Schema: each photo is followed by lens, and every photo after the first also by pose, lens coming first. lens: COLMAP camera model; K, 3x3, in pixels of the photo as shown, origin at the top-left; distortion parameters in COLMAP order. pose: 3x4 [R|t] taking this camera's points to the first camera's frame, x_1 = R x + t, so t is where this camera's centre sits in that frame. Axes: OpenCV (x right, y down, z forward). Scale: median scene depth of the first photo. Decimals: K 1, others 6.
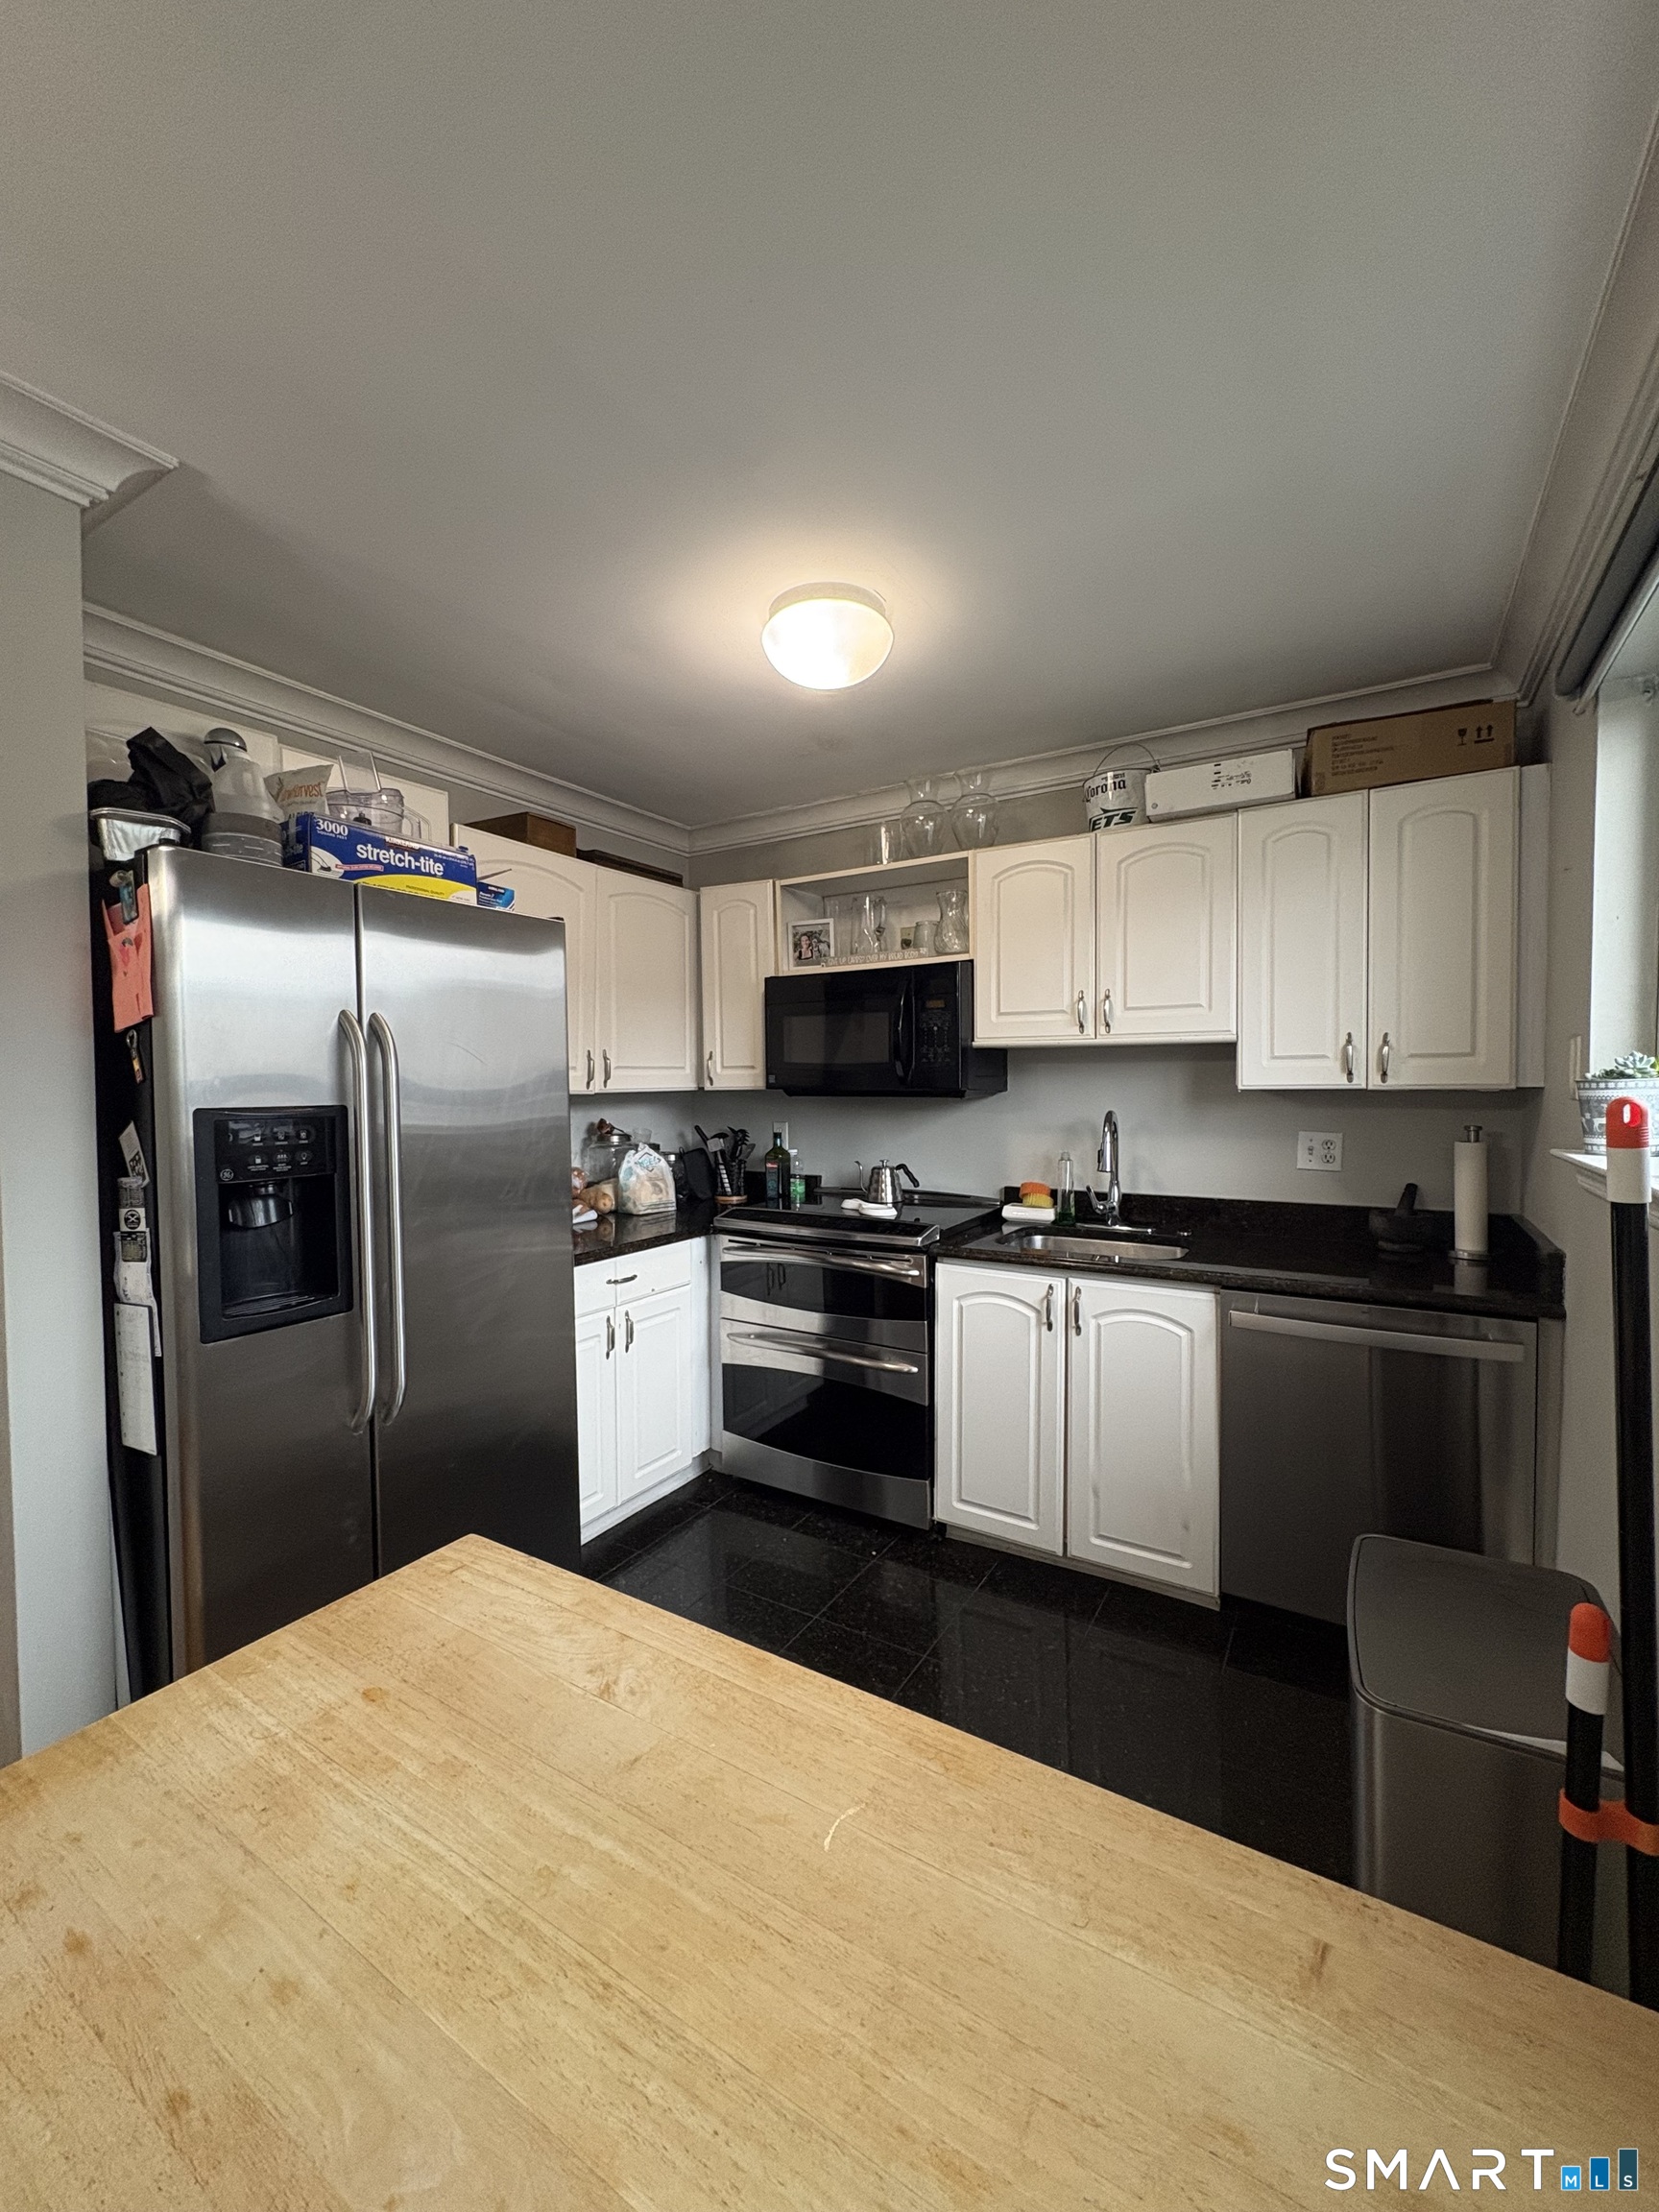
lens RADIAL K [[878.4, 0, 830.0], [0, 878.4, 1111.5], [0, 0, 1]] dist [-0.011351, 0.000152]
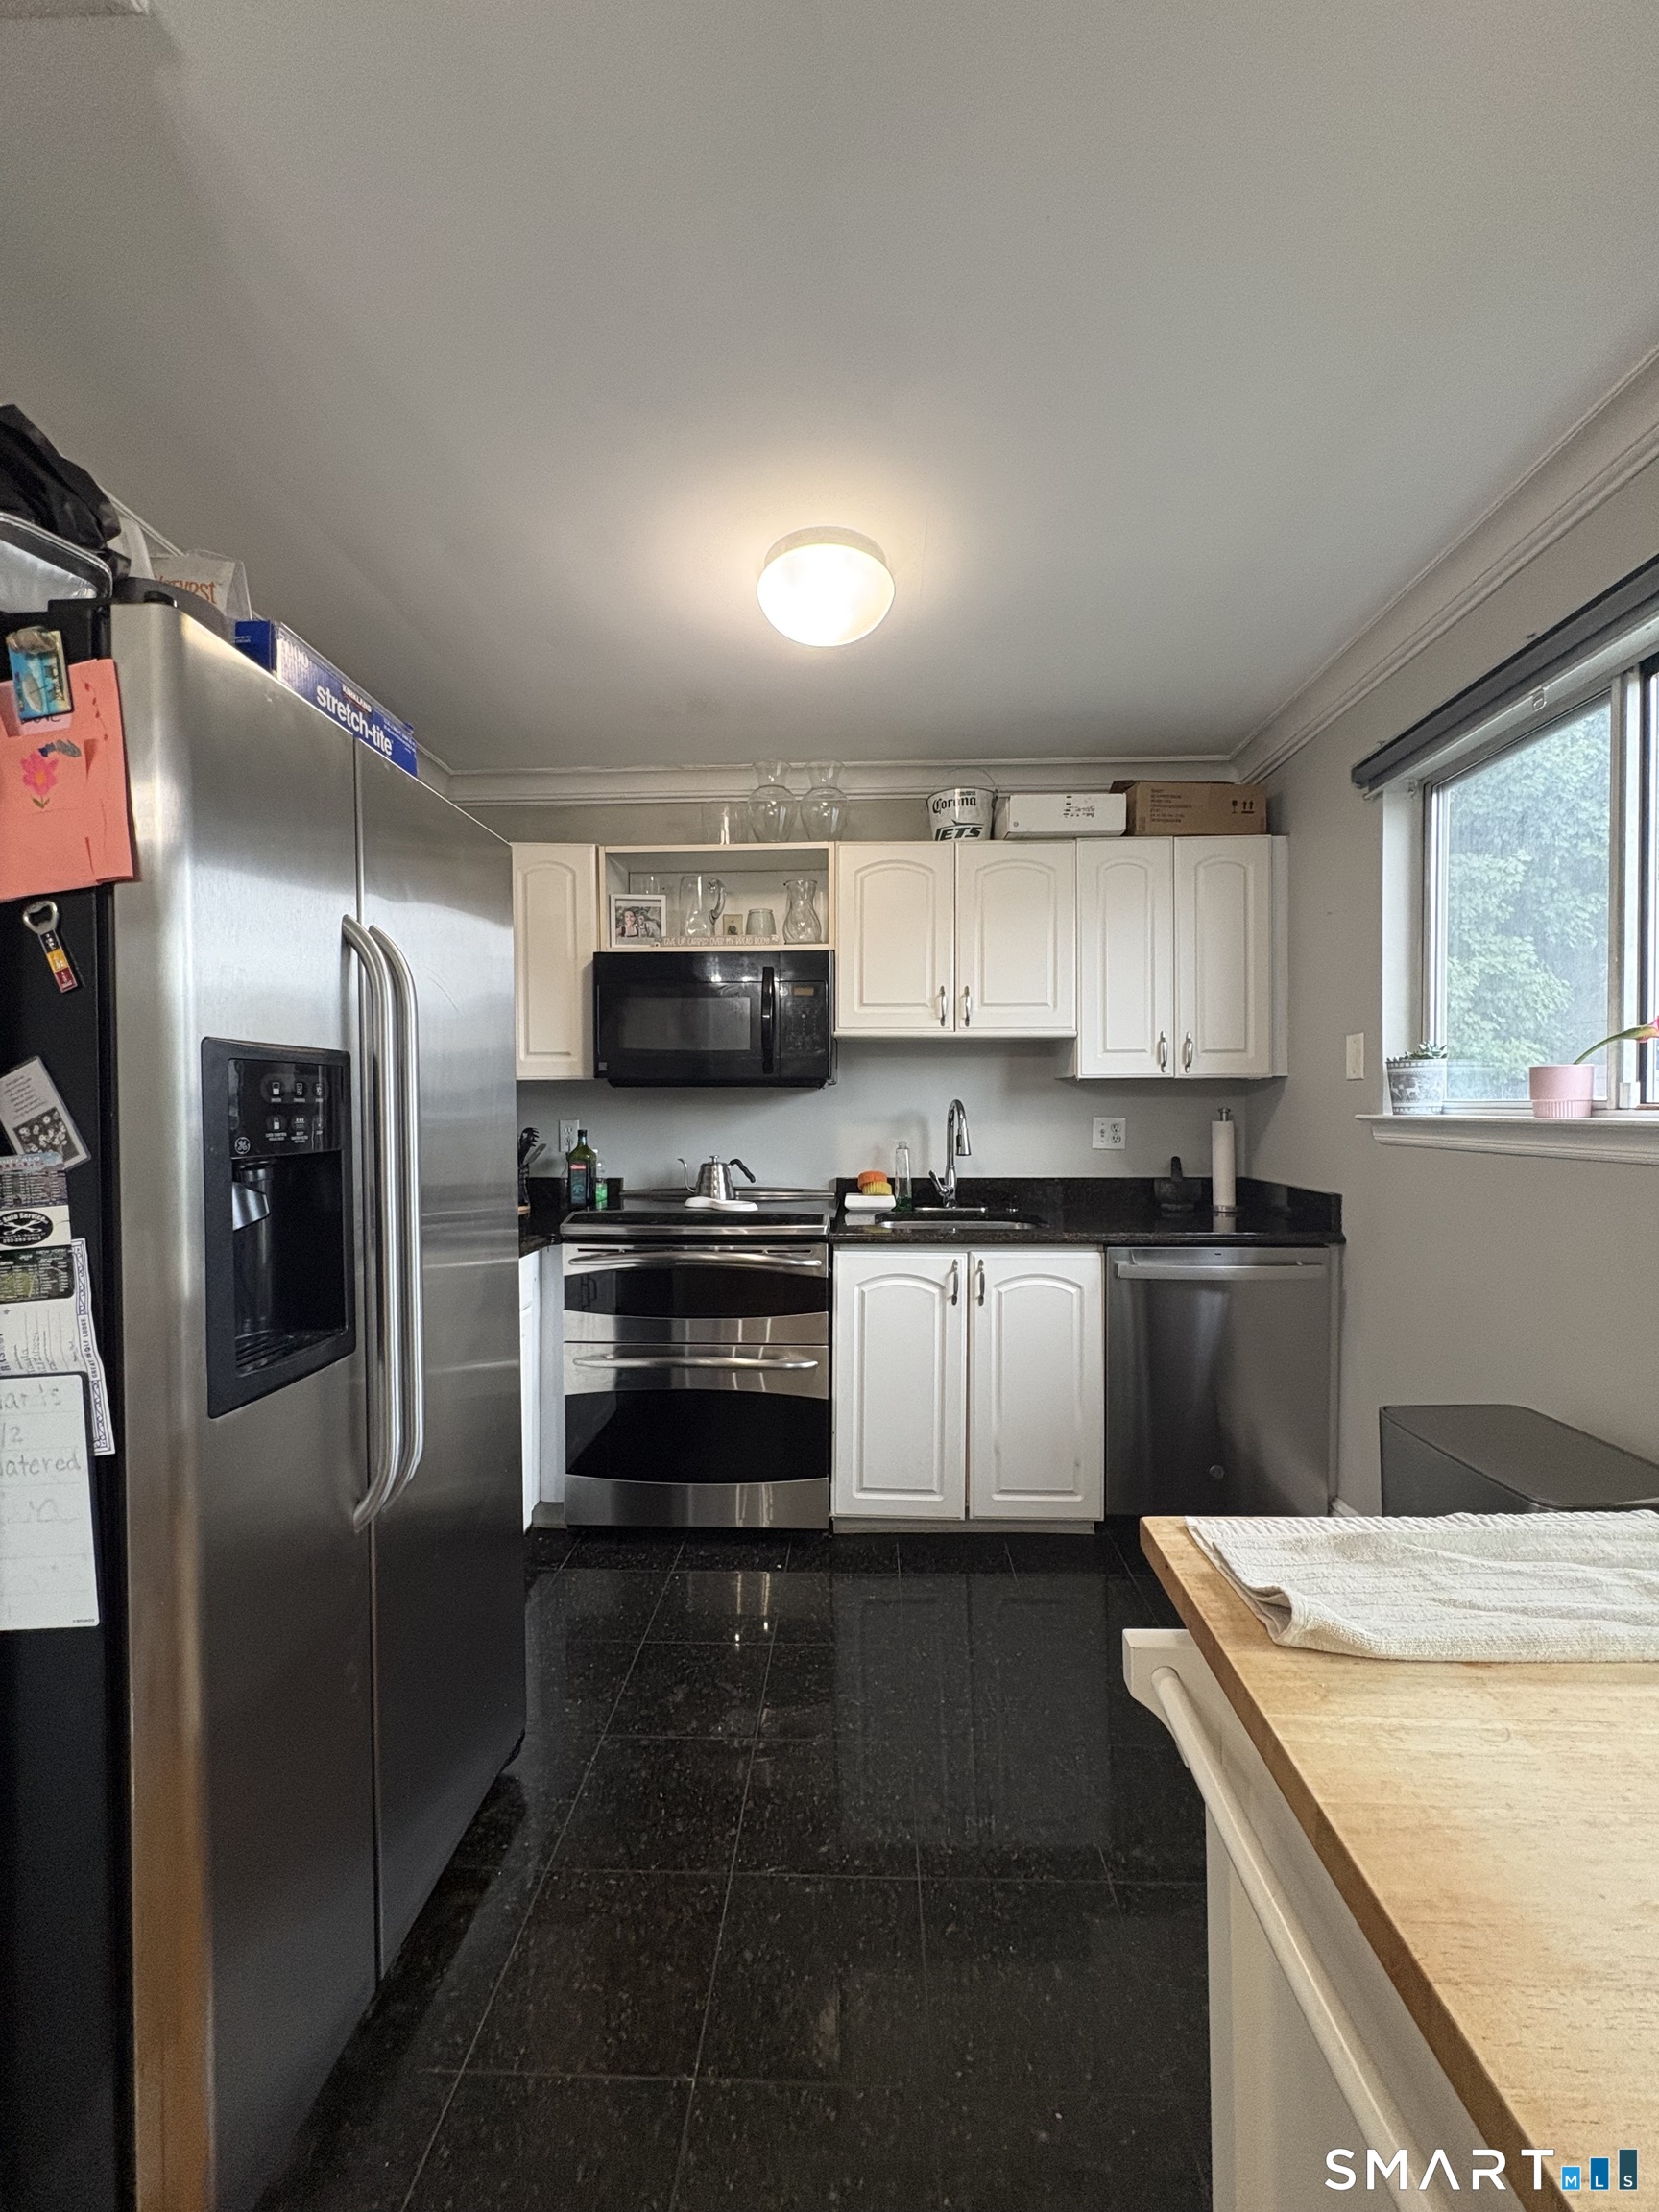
lens RADIAL K [[878.4, 0, 832.2], [0, 878.4, 1110.9], [0, 0, 1]] dist [-0.011351, 0.000152]
pose [[0.873086, 0.000454, 0.487567, -0.355071], [0.013166, 0.999613, -0.024506, 0.038950], [-0.487389, 0.027815, 0.872742, 0.136444]]
